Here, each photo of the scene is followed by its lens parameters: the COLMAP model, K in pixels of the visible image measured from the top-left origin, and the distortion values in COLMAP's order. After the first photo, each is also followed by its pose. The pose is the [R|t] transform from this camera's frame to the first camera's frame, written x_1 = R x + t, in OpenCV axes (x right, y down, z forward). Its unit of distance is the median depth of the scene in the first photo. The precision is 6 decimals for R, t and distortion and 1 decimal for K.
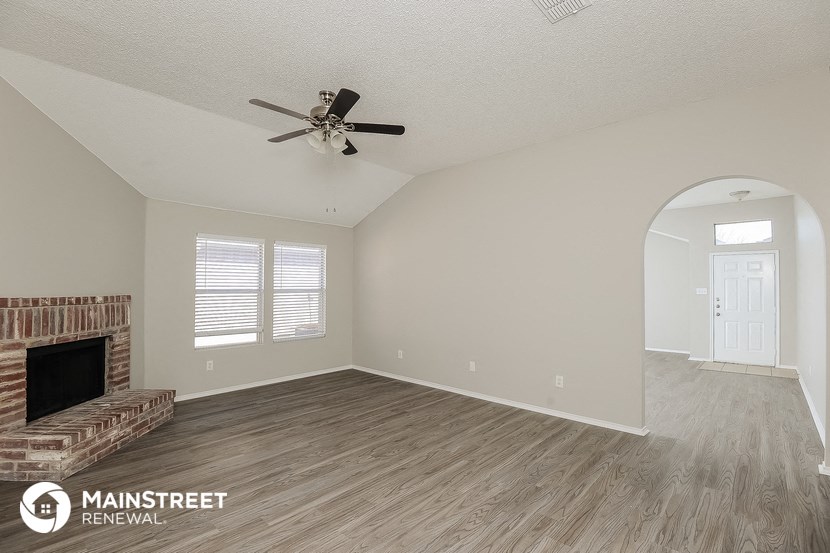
lens RADIAL K [[404.4, 0, 394.3], [0, 404.4, 269.2], [0, 0, 1]] dist [0.001233, -0.000702]
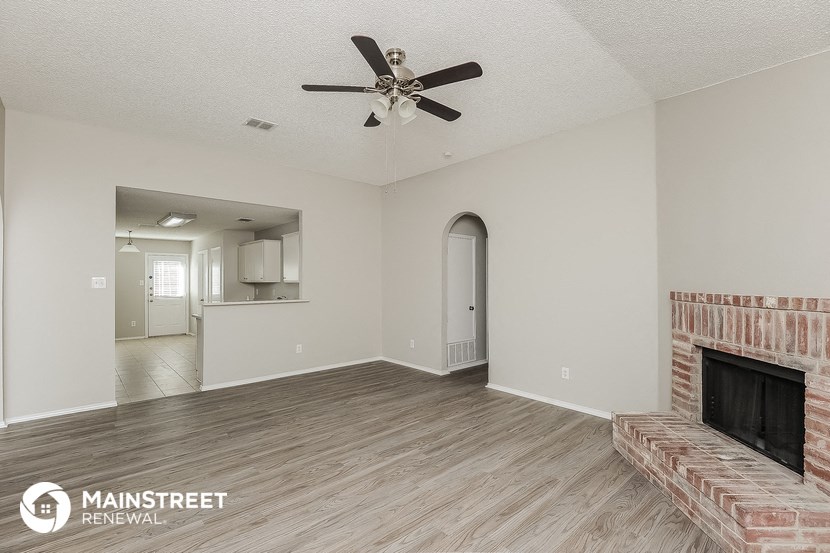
lens RADIAL K [[377.8, 0, 402.9], [0, 377.8, 284.1], [0, 0, 1]] dist [0.003604, 0.000431]
pose [[-0.997956, -0.001118, 0.063895, -0.232936], [-0.003561, 0.999266, -0.038139, 0.078790], [-0.063806, -0.038289, -0.997228, 1.772853]]
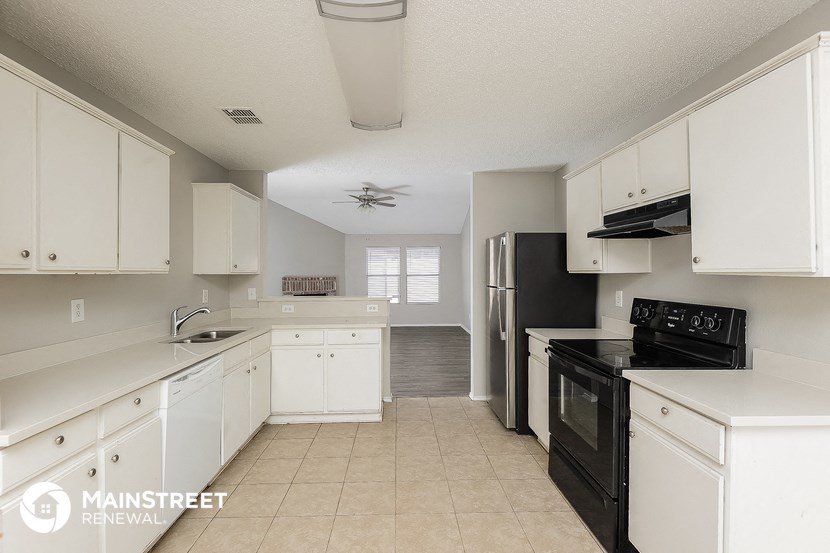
lens RADIAL K [[377.8, 0, 402.9], [0, 377.8, 284.1], [0, 0, 1]] dist [0.003604, 0.000431]
pose [[0.713156, 0.015026, -0.700844, 1.438703], [0.037126, 0.997558, 0.059166, -0.012571], [0.700021, -0.068214, 0.710857, -0.365441]]
